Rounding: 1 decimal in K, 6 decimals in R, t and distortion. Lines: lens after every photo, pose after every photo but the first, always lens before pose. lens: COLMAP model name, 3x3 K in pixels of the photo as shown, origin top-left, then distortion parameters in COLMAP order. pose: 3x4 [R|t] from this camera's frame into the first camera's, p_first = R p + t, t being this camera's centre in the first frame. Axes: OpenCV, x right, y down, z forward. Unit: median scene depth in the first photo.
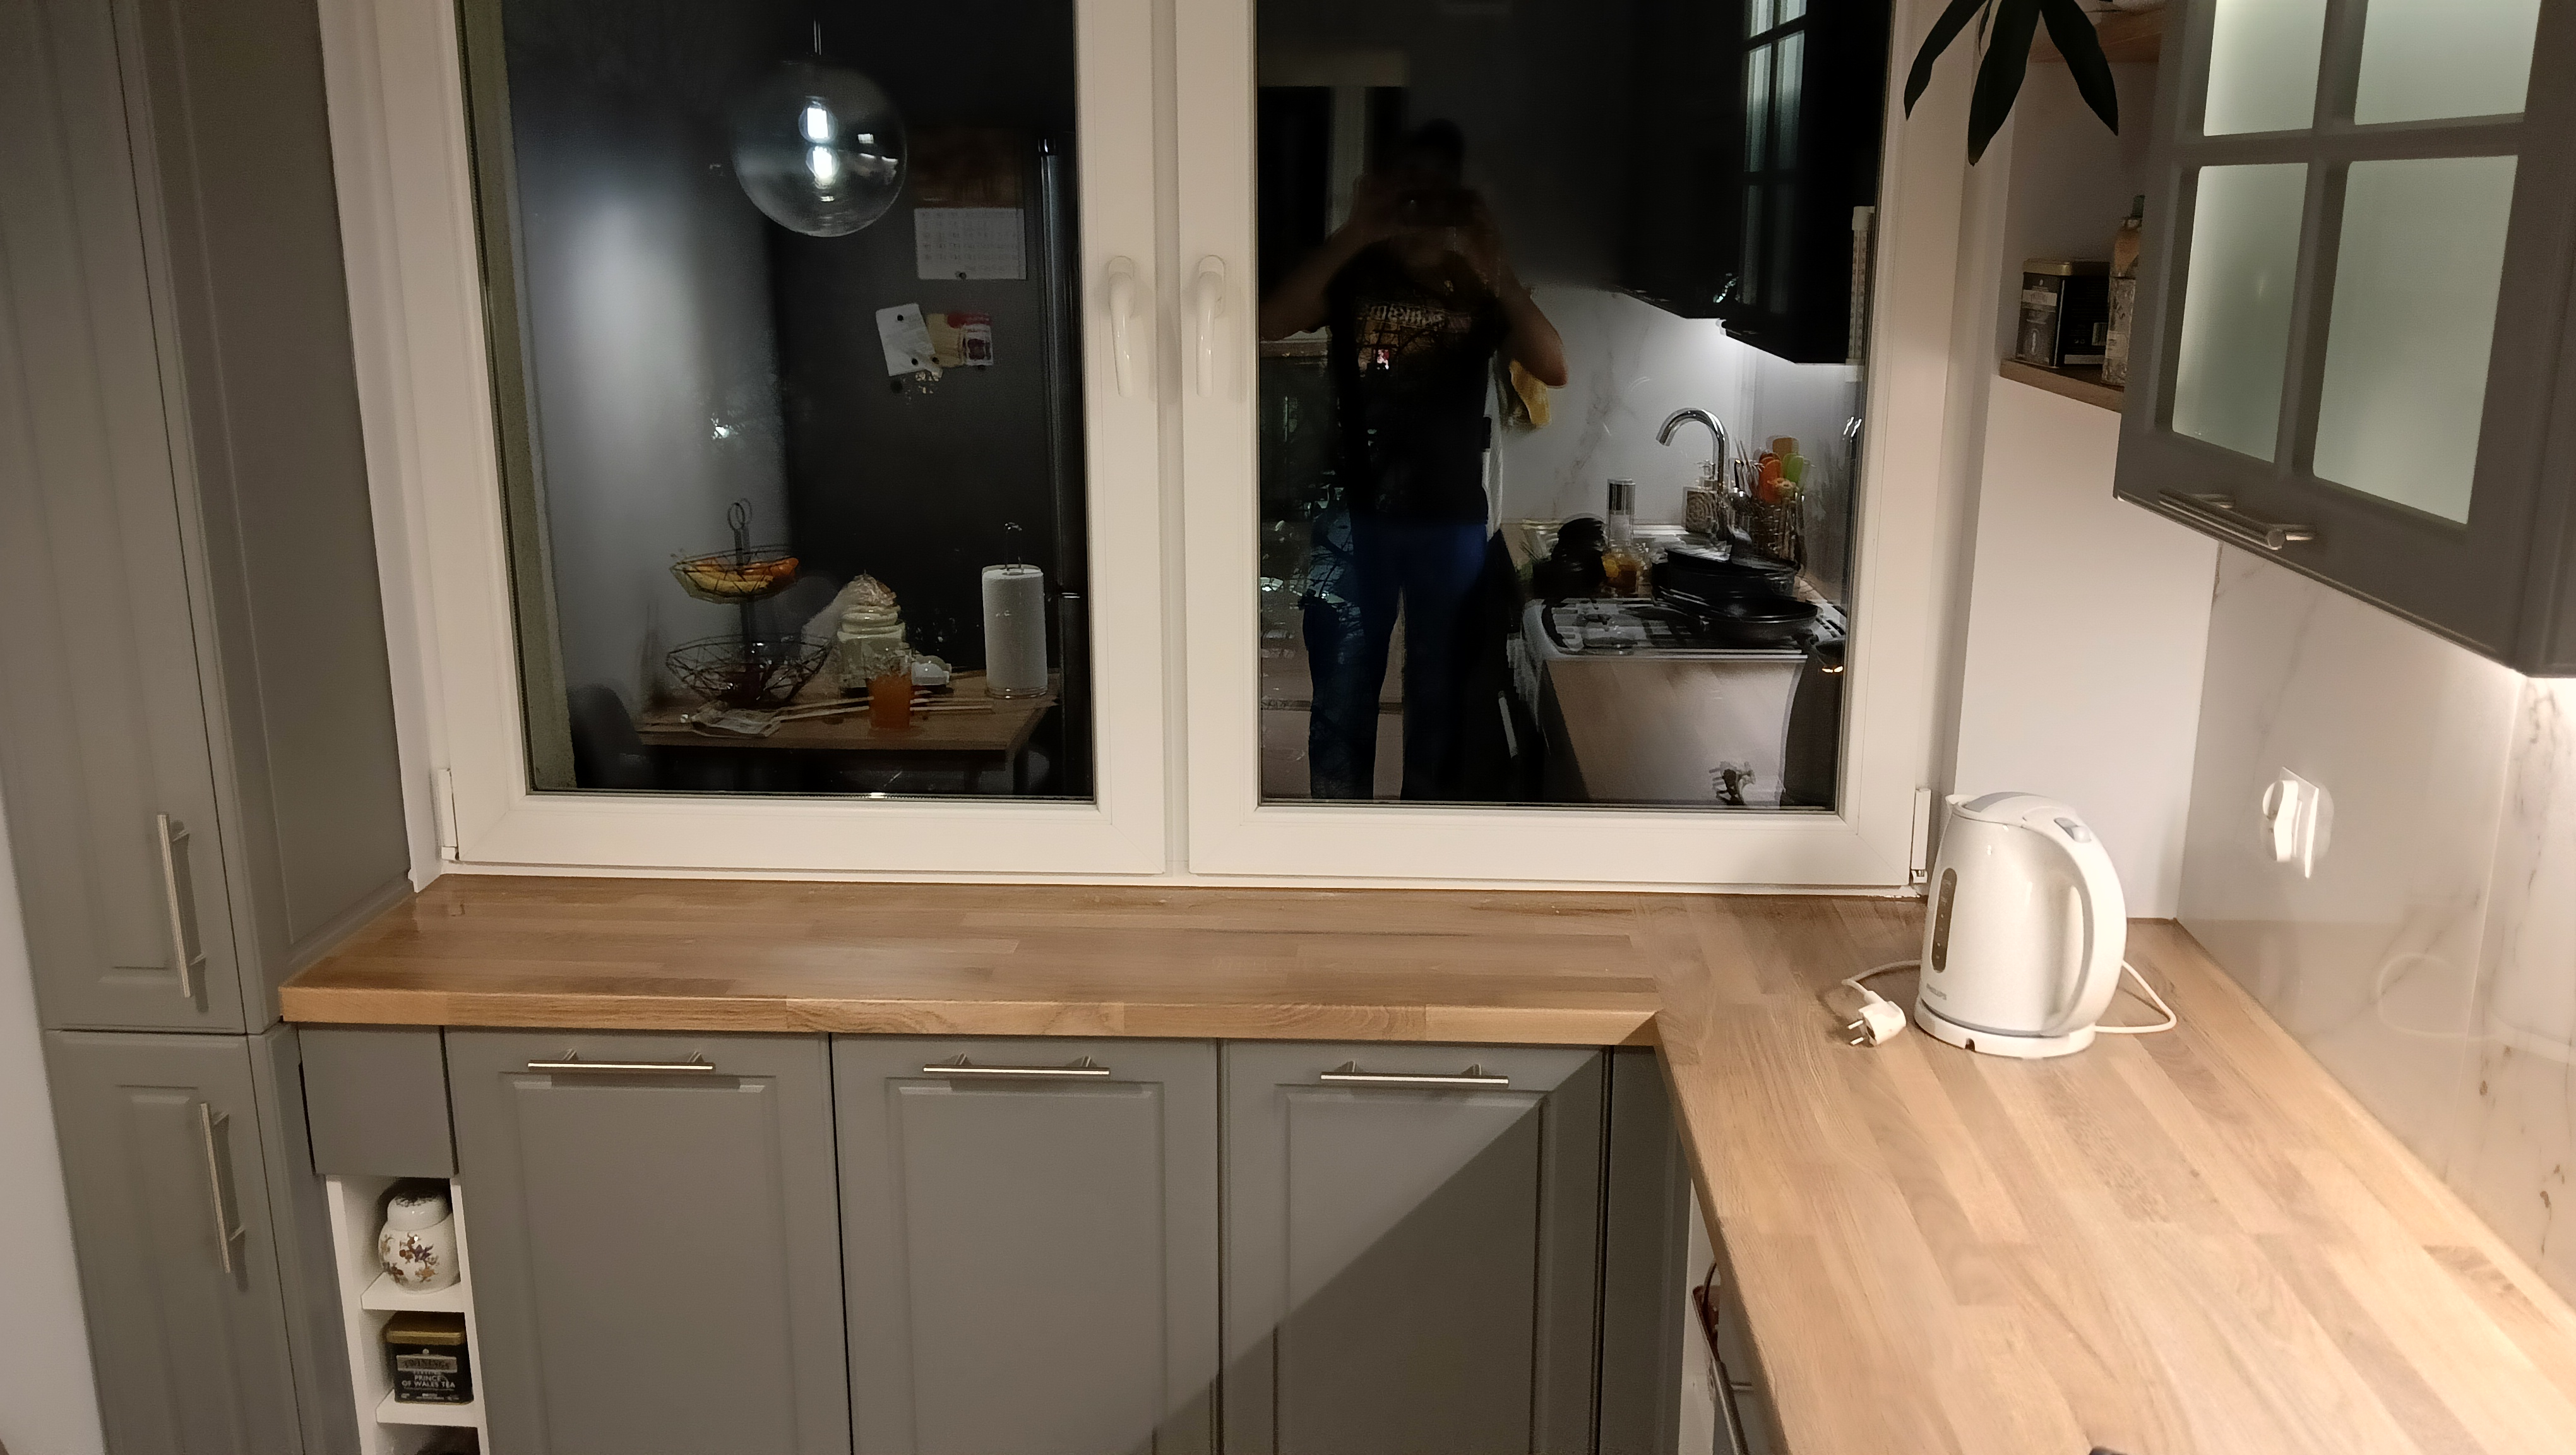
lens RADIAL K [[2082.1, 0, 1300.2], [0, 2082.1, 735.1], [0, 0, 1]] dist [0.100074, -0.221782]
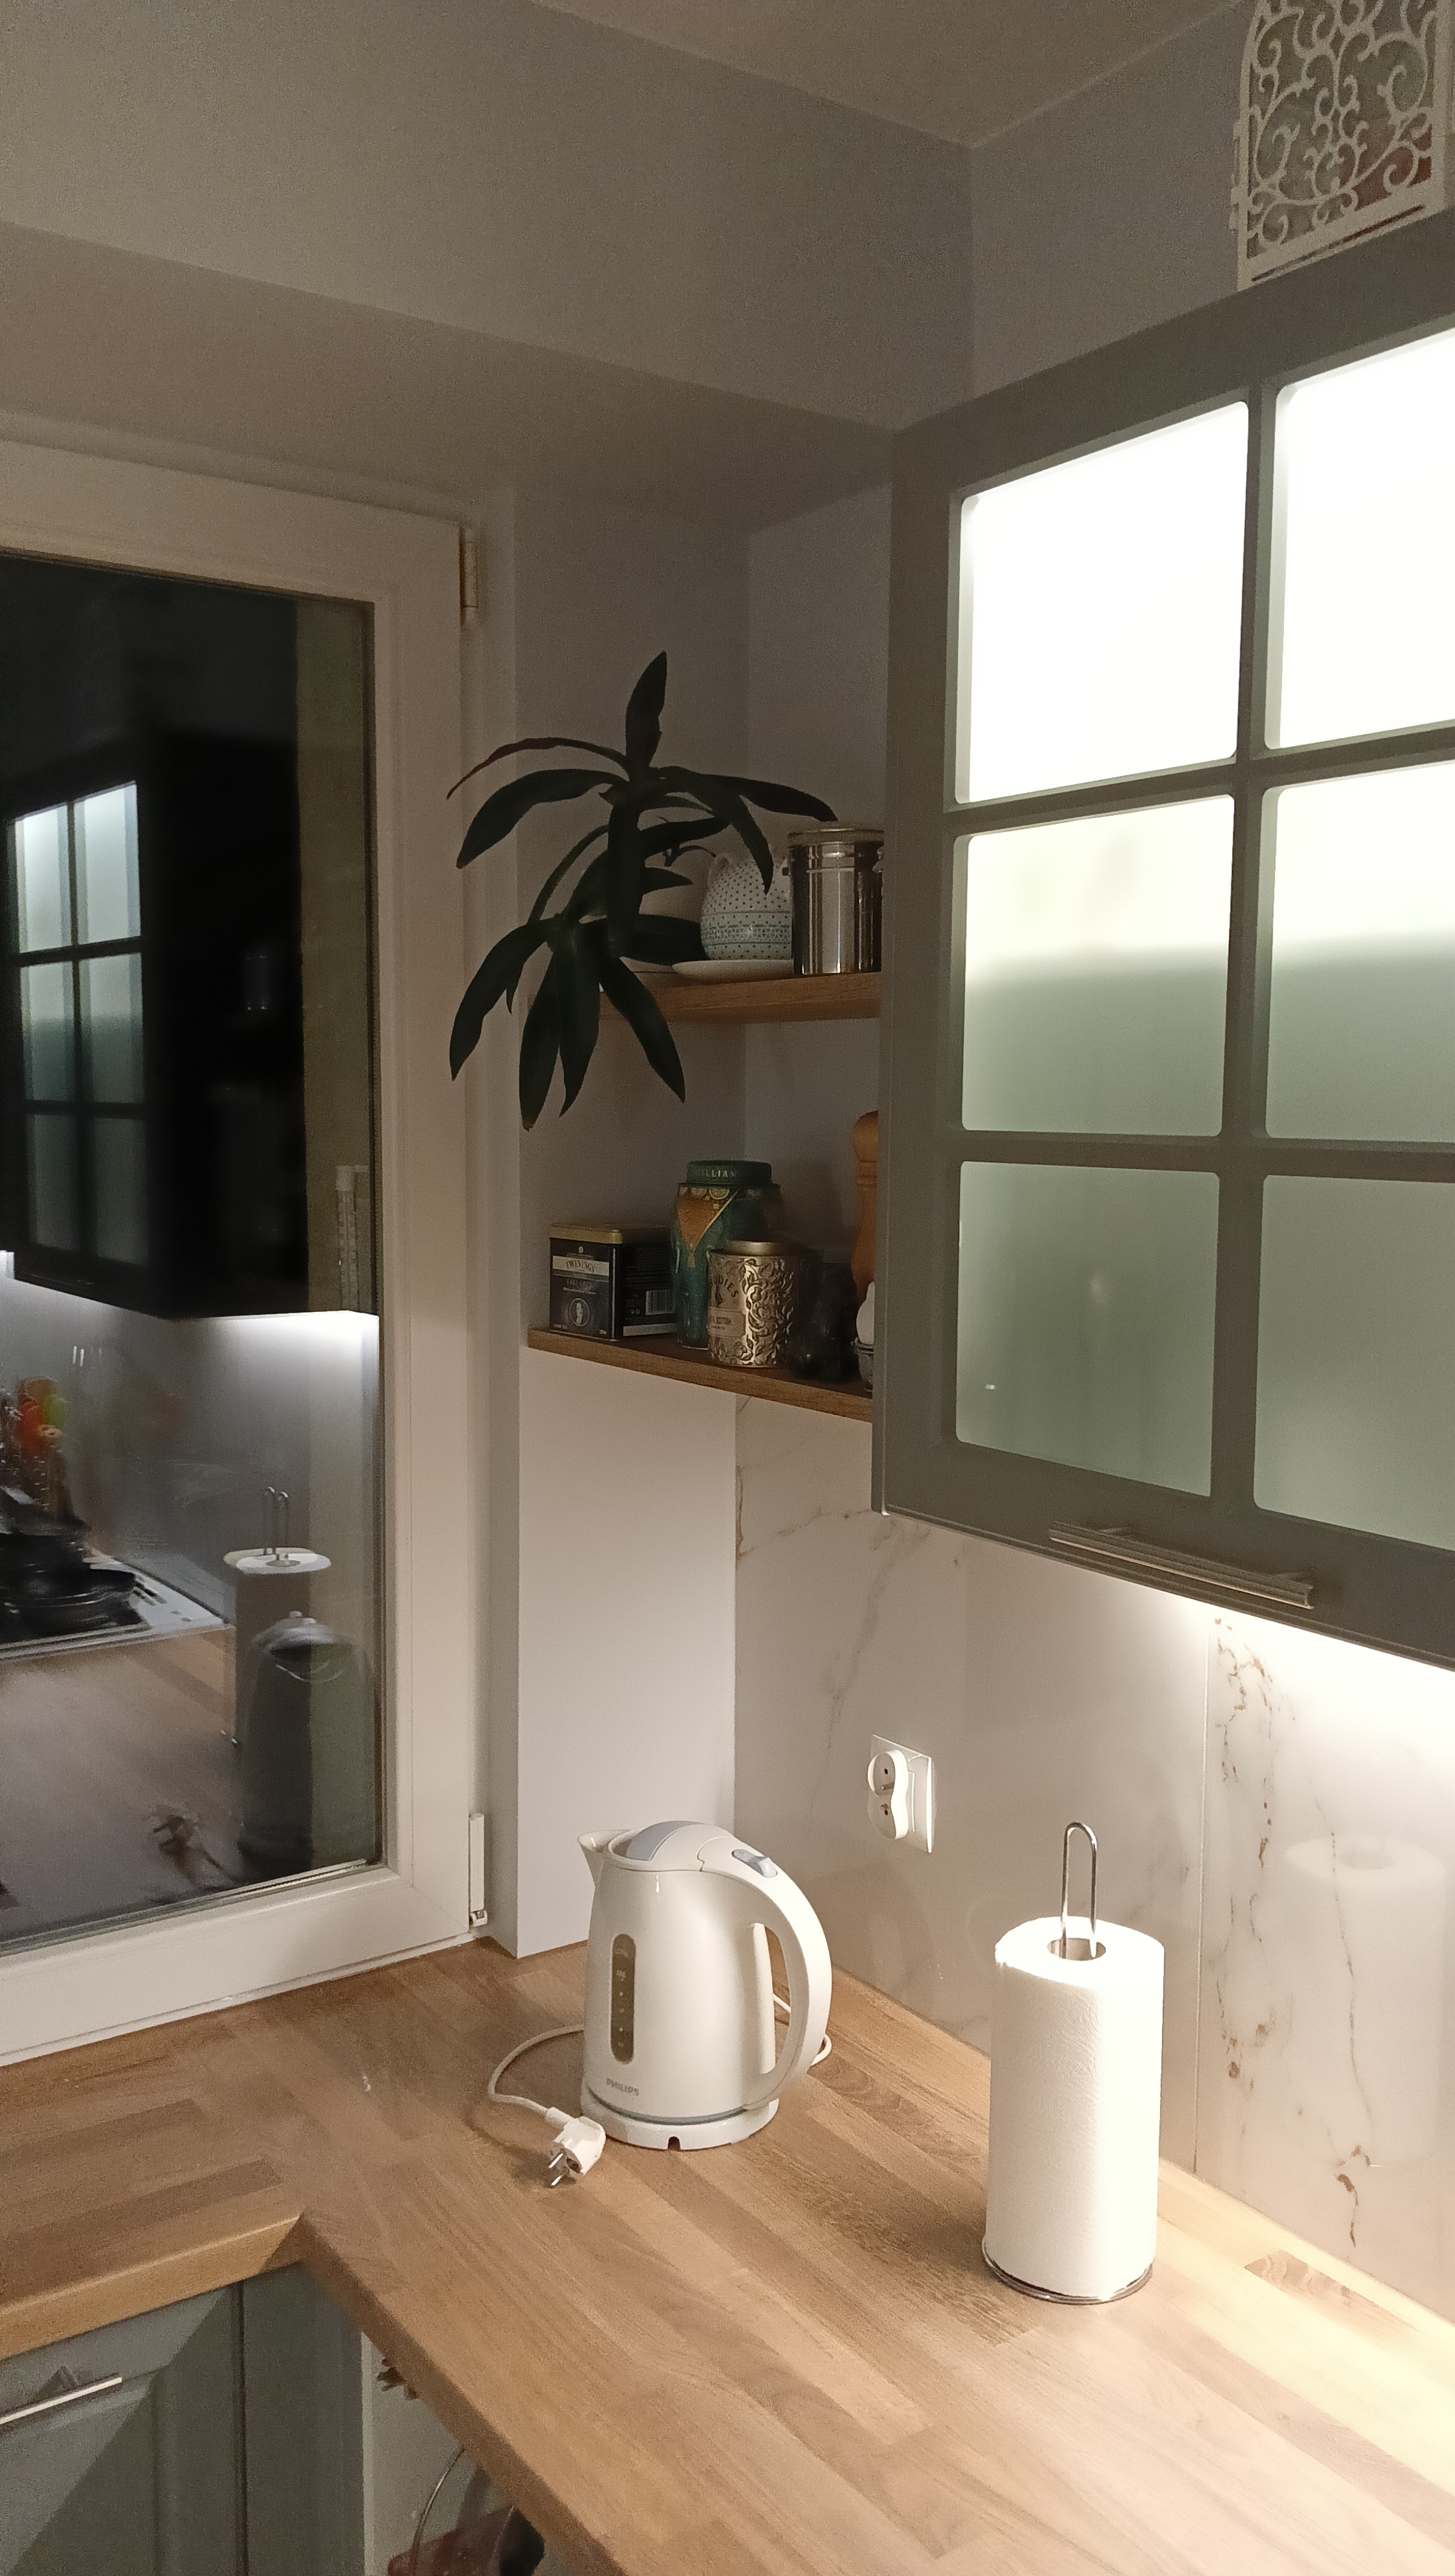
lens RADIAL K [[2069.4, 0, 727.5], [0, 2069.4, 1288.0], [0, 0, 1]] dist [0.116065, -0.210038]
pose [[0.789508, -0.054639, 0.611304, -0.147958], [0.145481, 0.984303, -0.099913, -0.095265], [-0.596249, 0.167815, 0.785064, 0.243604]]
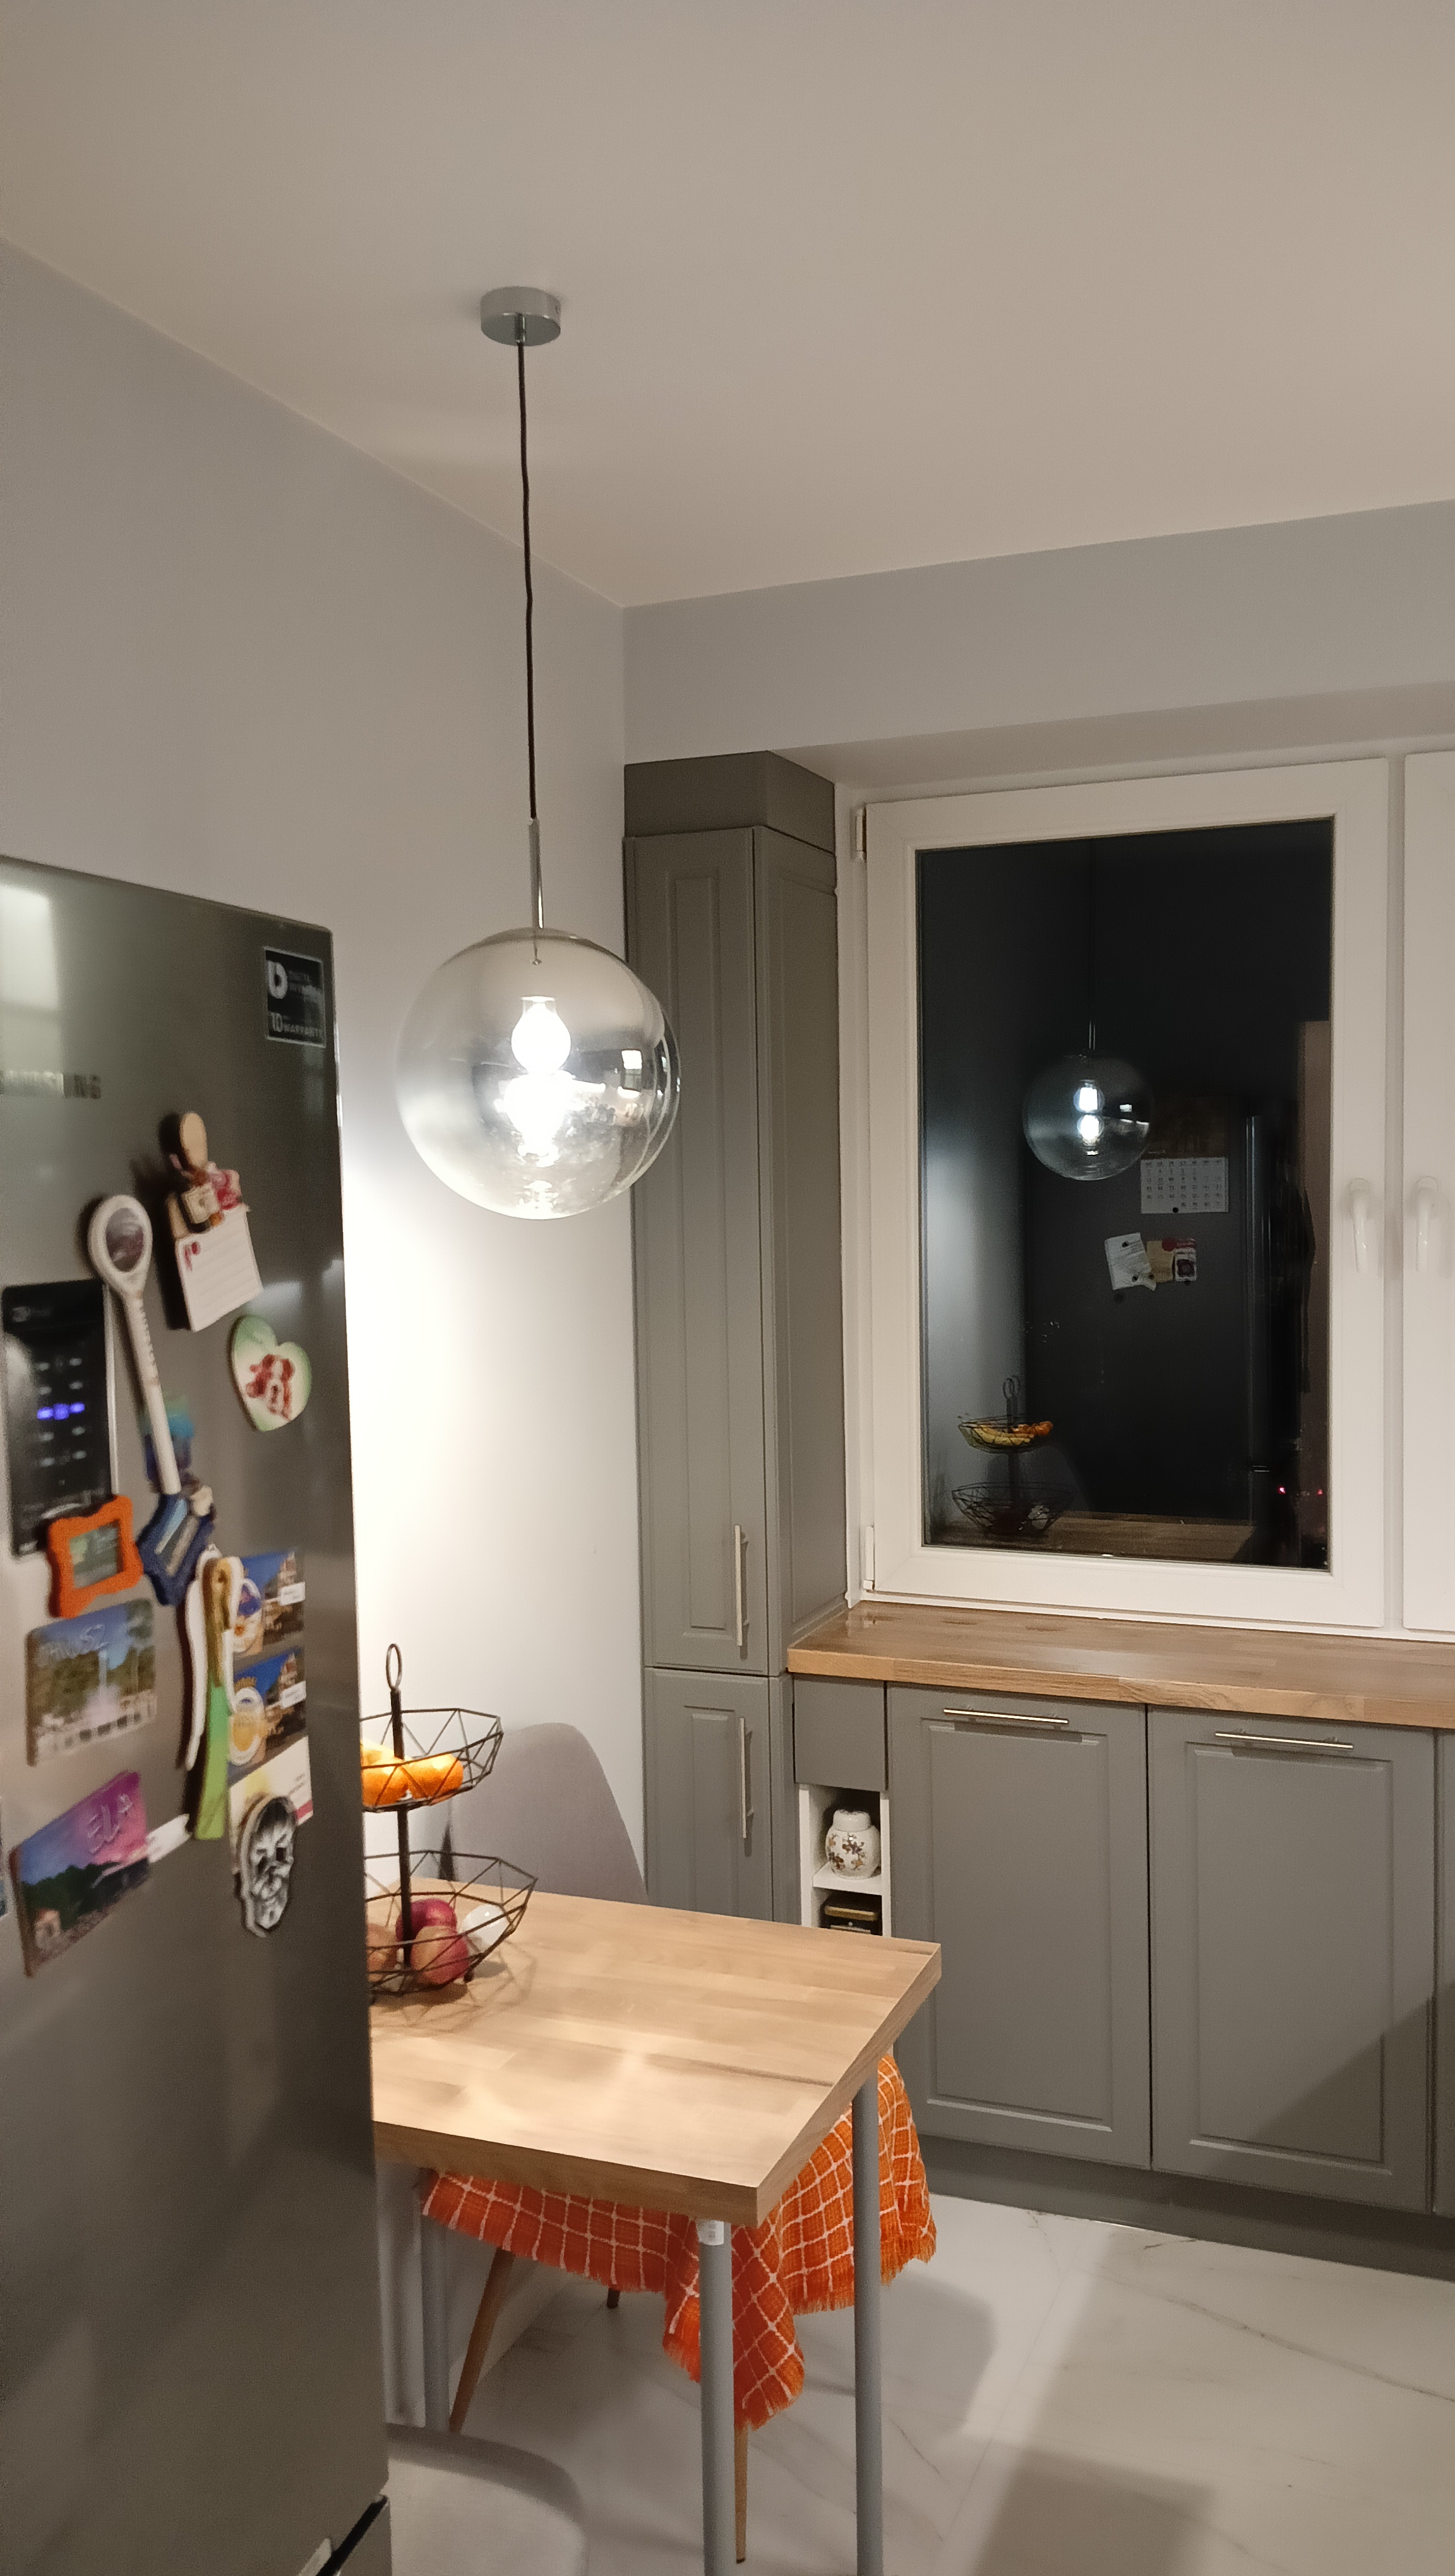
lens RADIAL K [[2069.4, 0, 727.5], [0, 2069.4, 1288.0], [0, 0, 1]] dist [0.116065, -0.210038]
pose [[0.948881, 0.001386, -0.315631, -0.045484], [-0.061204, 0.981819, -0.179685, 0.134343], [0.309643, 0.189817, 0.931714, -0.475509]]
